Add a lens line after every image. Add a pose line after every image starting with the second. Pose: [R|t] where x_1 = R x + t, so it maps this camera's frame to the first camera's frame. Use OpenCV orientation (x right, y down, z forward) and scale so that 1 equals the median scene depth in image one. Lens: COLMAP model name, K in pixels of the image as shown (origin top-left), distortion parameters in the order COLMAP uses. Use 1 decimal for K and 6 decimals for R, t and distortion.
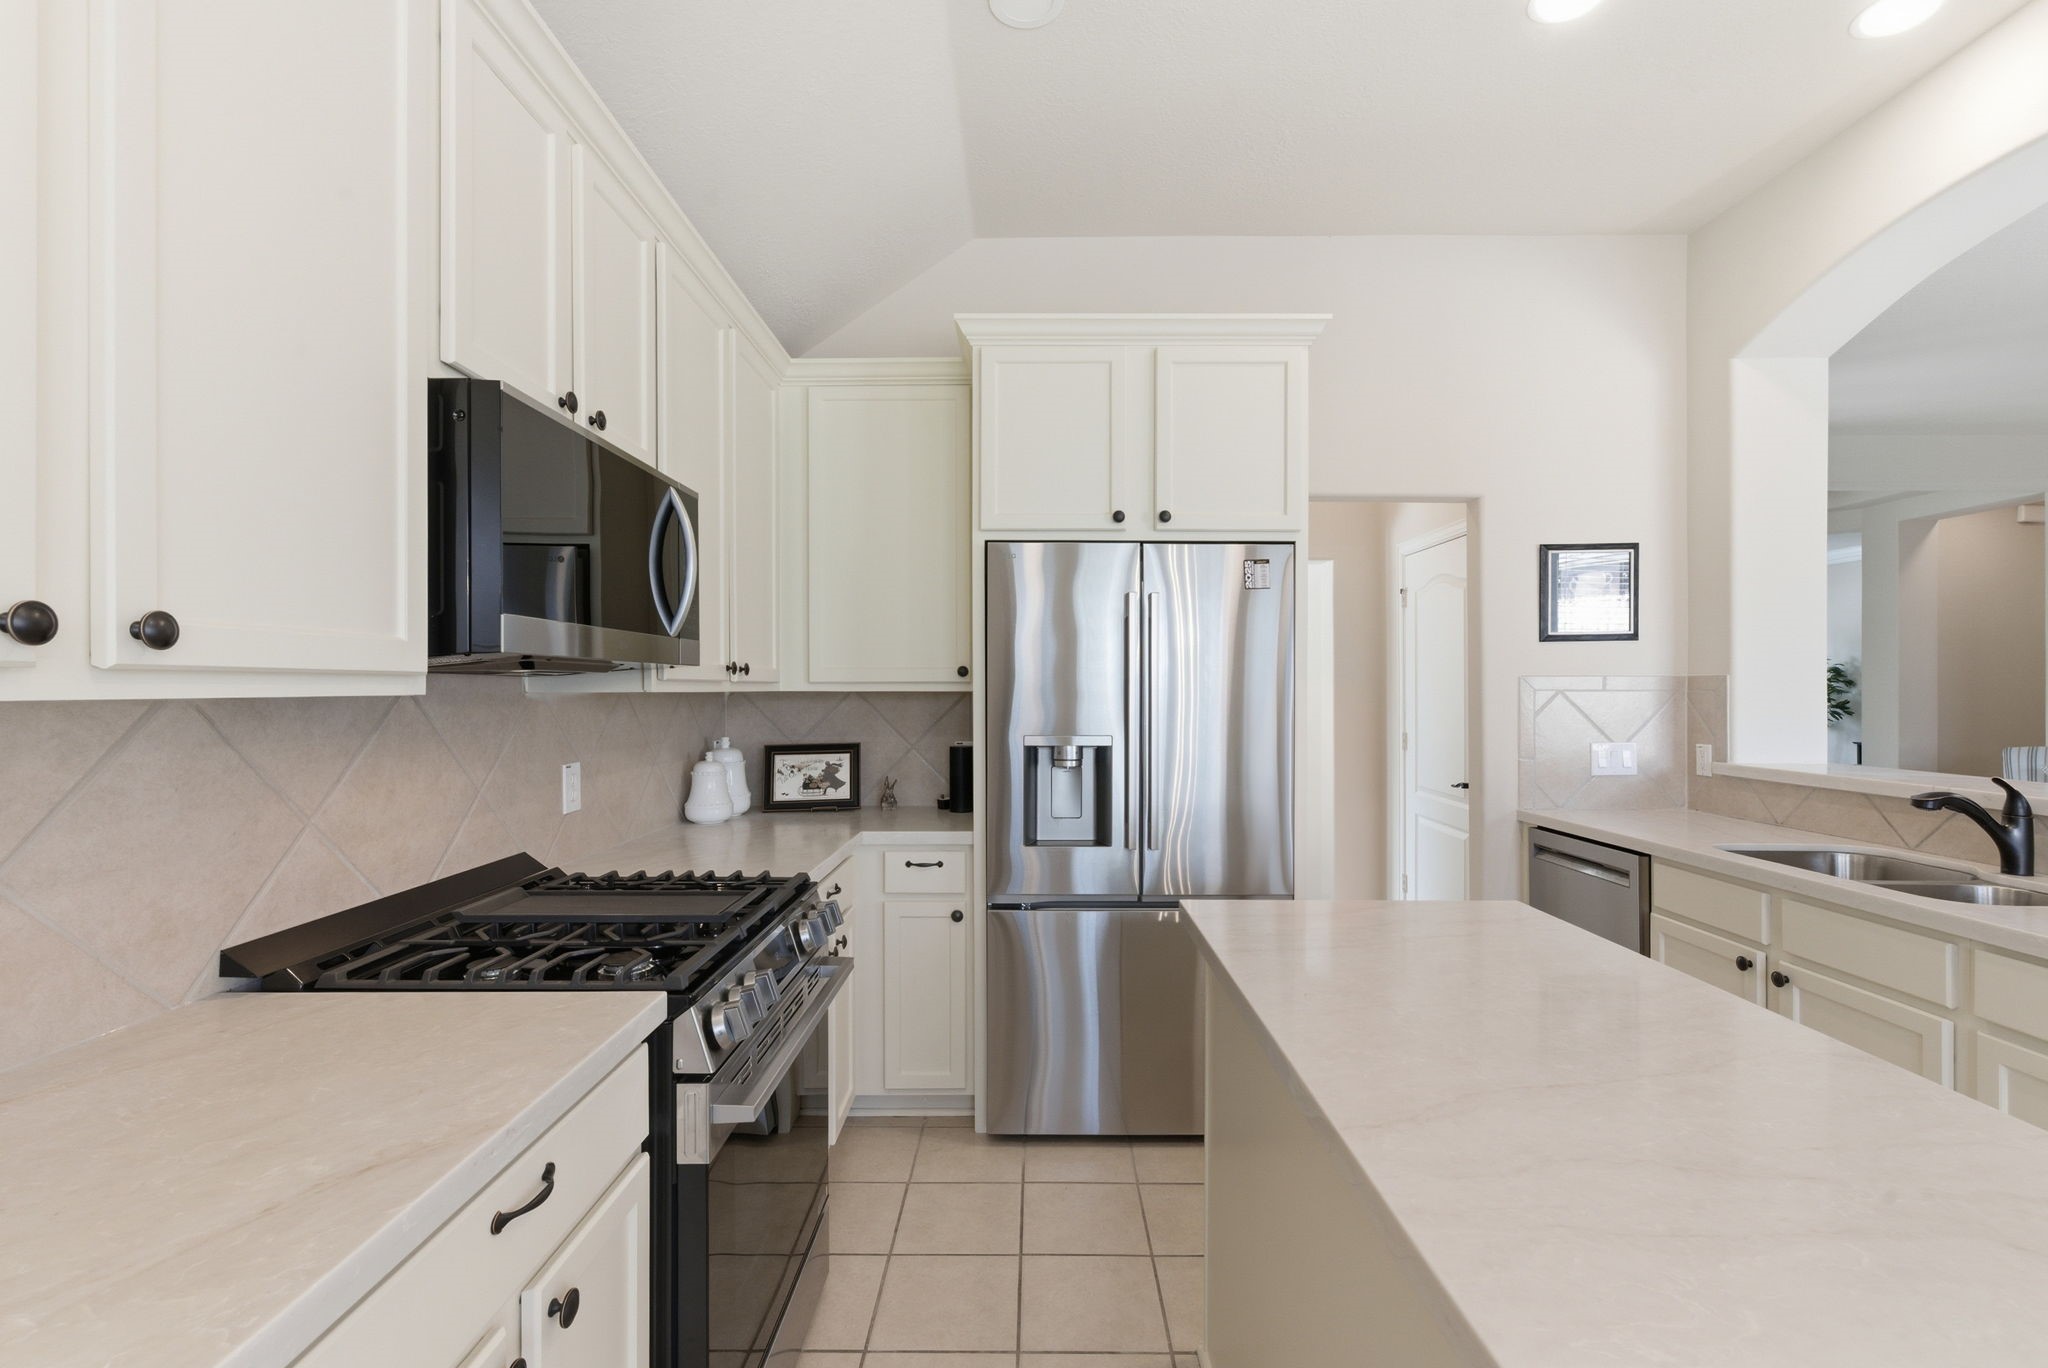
lens RADIAL K [[902.8, 0, 1028.0], [0, 902.8, 689.4], [0, 0, 1]] dist [0.000064, 0.003165]
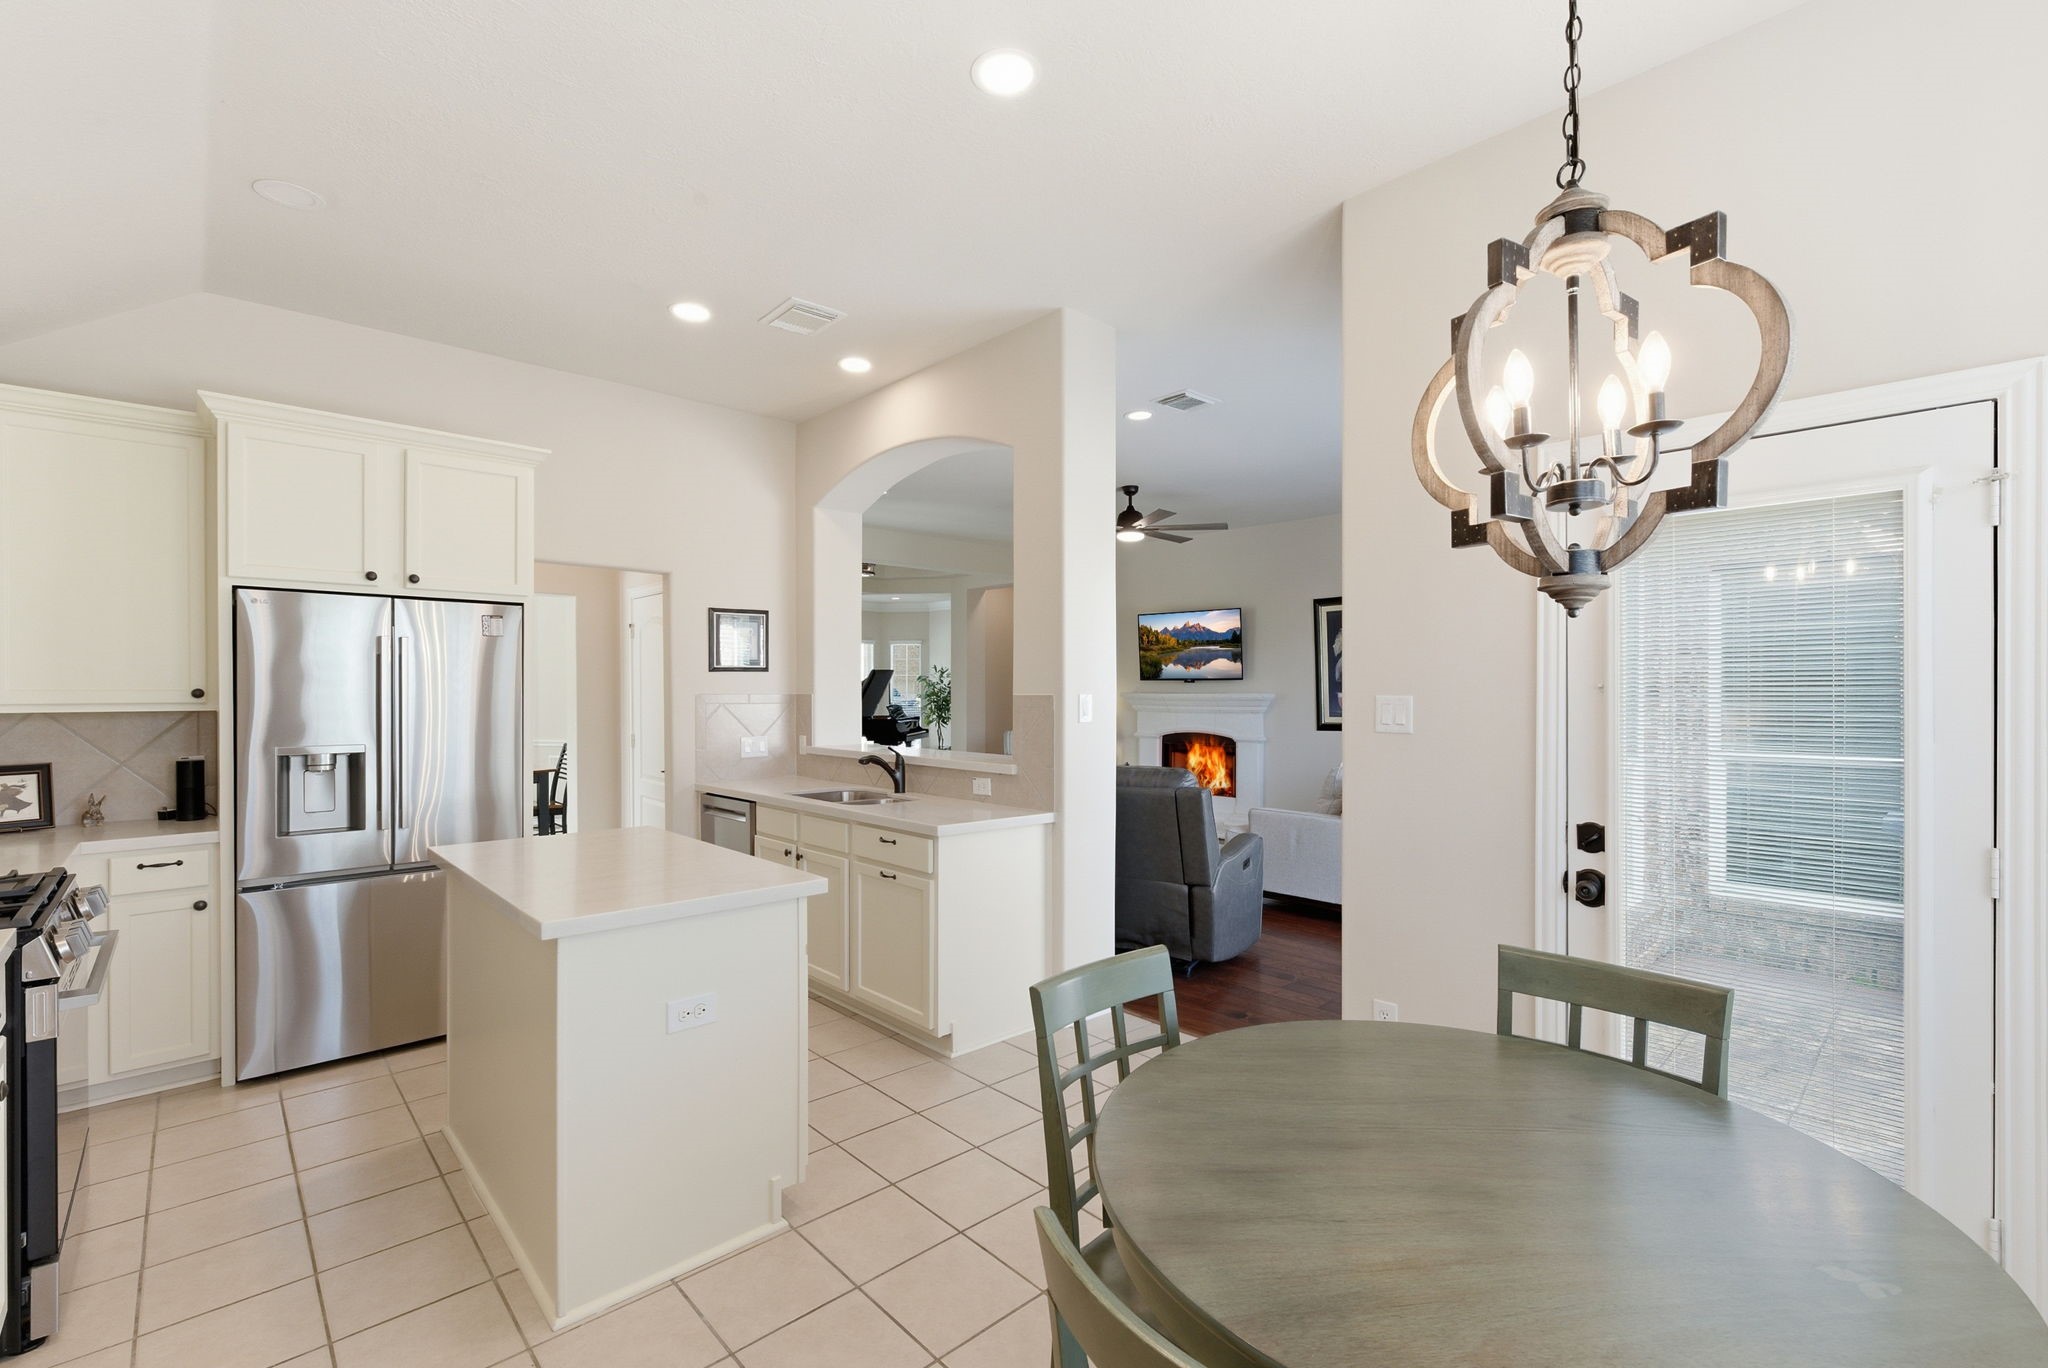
lens RADIAL K [[902.8, 0, 1019.2], [0, 902.8, 694.4], [0, 0, 1]] dist [0.000064, 0.003165]
pose [[0.733720, -0.002885, 0.679446, -0.095877], [0.000570, 0.999993, 0.003630, -0.023998], [-0.679452, -0.002276, 0.733717, -0.565446]]
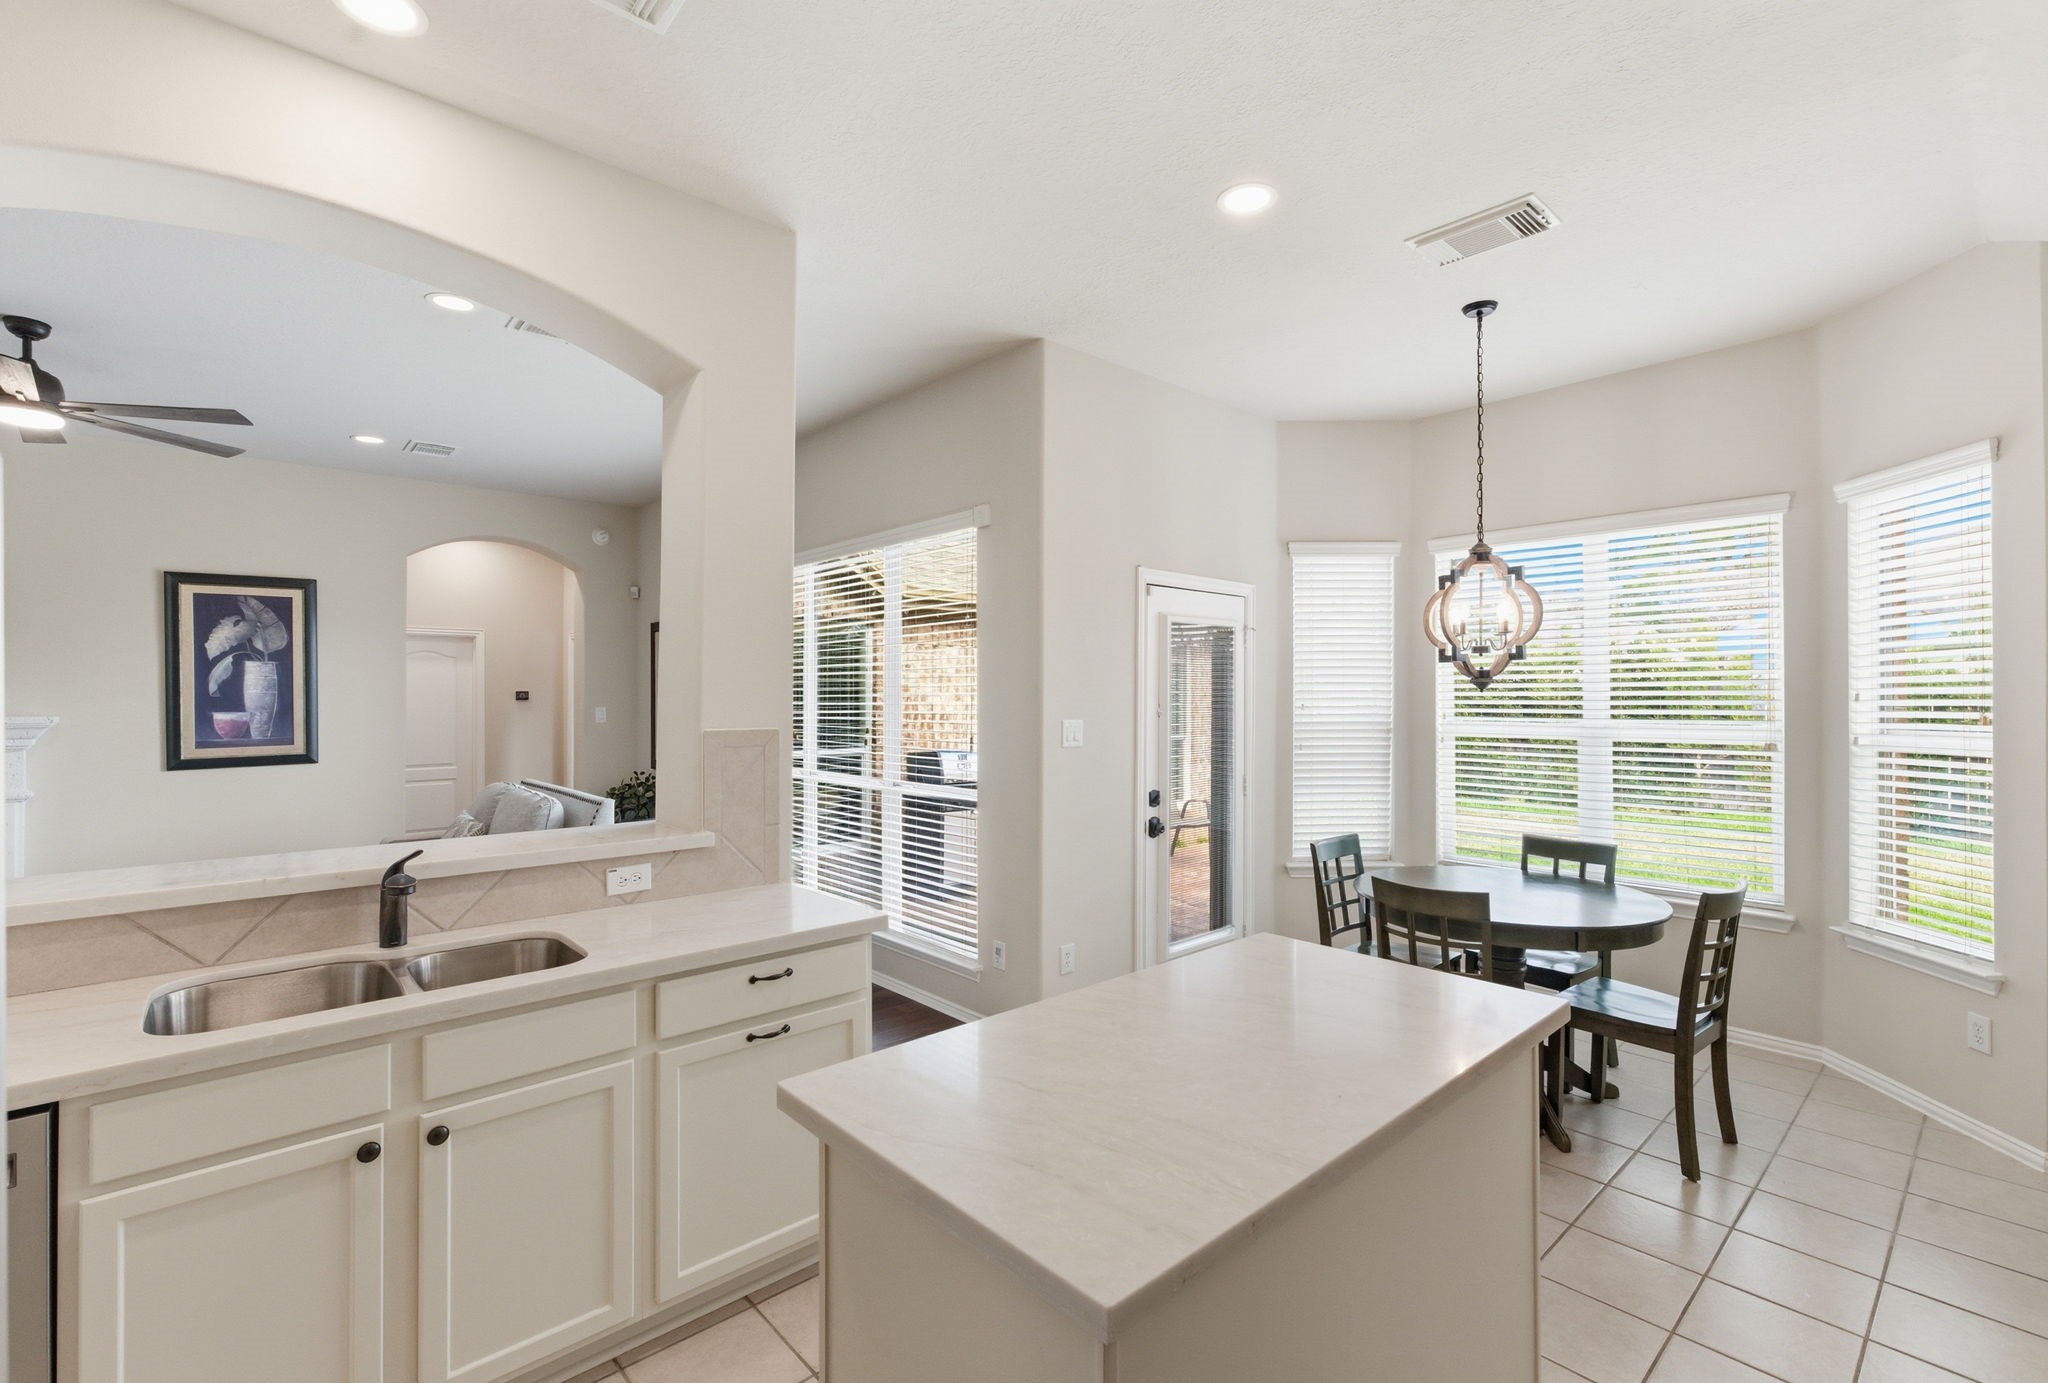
lens RADIAL K [[907.8, 0, 1019.9], [0, 907.8, 688.0], [0, 0, 1]] dist [0.021893, -0.000008]
pose [[-0.658921, 0.004907, 0.752196, -0.104809], [0.000102, 0.999979, -0.006433, -0.058427], [-0.752212, -0.004162, -0.658908, 0.909033]]
